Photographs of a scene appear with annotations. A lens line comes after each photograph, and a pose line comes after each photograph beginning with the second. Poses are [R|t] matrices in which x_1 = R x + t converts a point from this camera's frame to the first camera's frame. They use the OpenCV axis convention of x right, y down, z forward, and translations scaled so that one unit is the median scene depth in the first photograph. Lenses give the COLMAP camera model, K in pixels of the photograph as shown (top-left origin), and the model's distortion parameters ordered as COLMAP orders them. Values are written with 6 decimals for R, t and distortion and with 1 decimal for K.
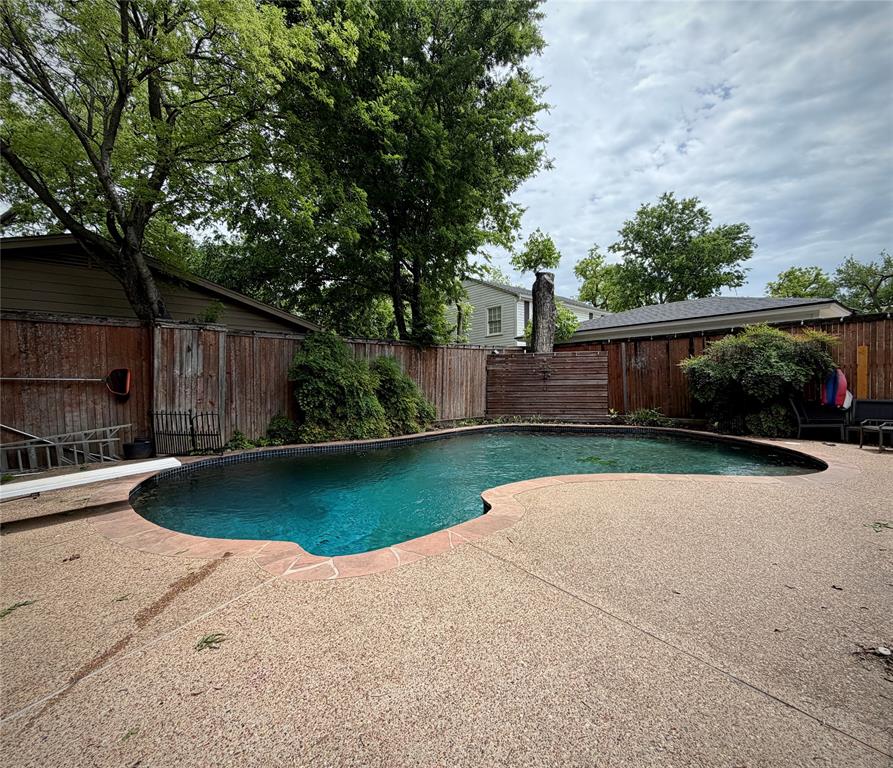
lens RADIAL K [[387.1, 0, 446.6], [0, 387.1, 382.3], [0, 0, 1]] dist [-0.000067, -0.000012]
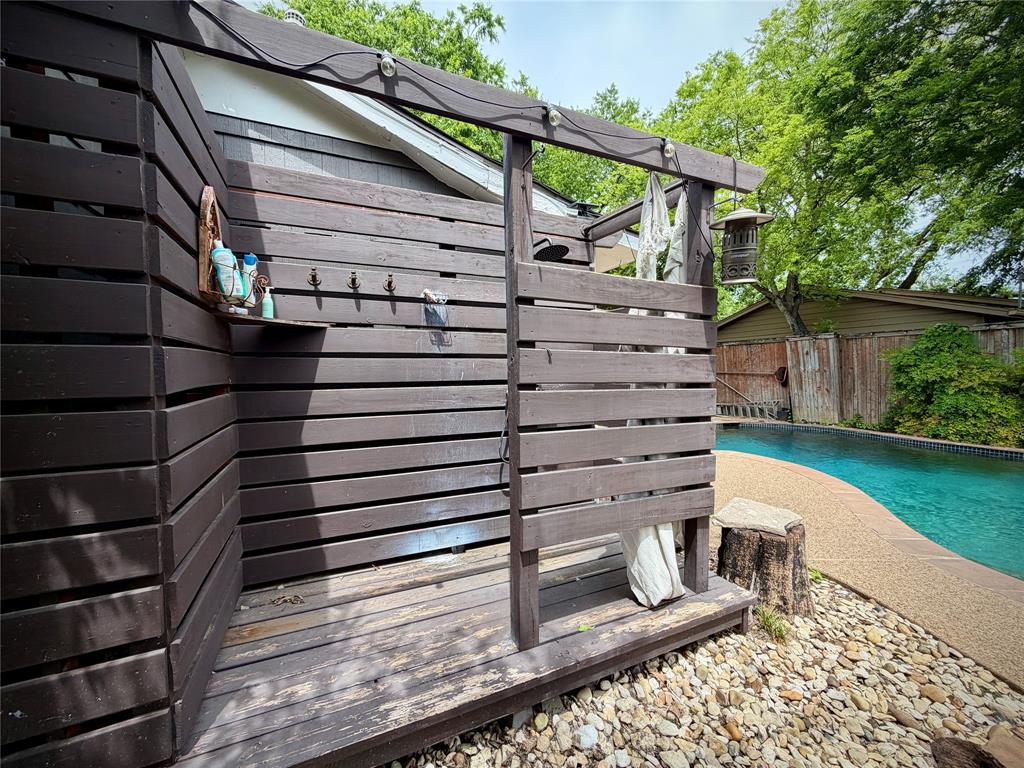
lens RADIAL K [[408.3, 0, 511.0], [0, 408.3, 382.8], [0, 0, 1]] dist [0.000491, -0.000076]
pose [[-0.221673, 0.036593, -0.974434, 1.104563], [0.001801, 0.999309, 0.037118, -0.031194], [0.975119, 0.006473, -0.221586, 0.225981]]
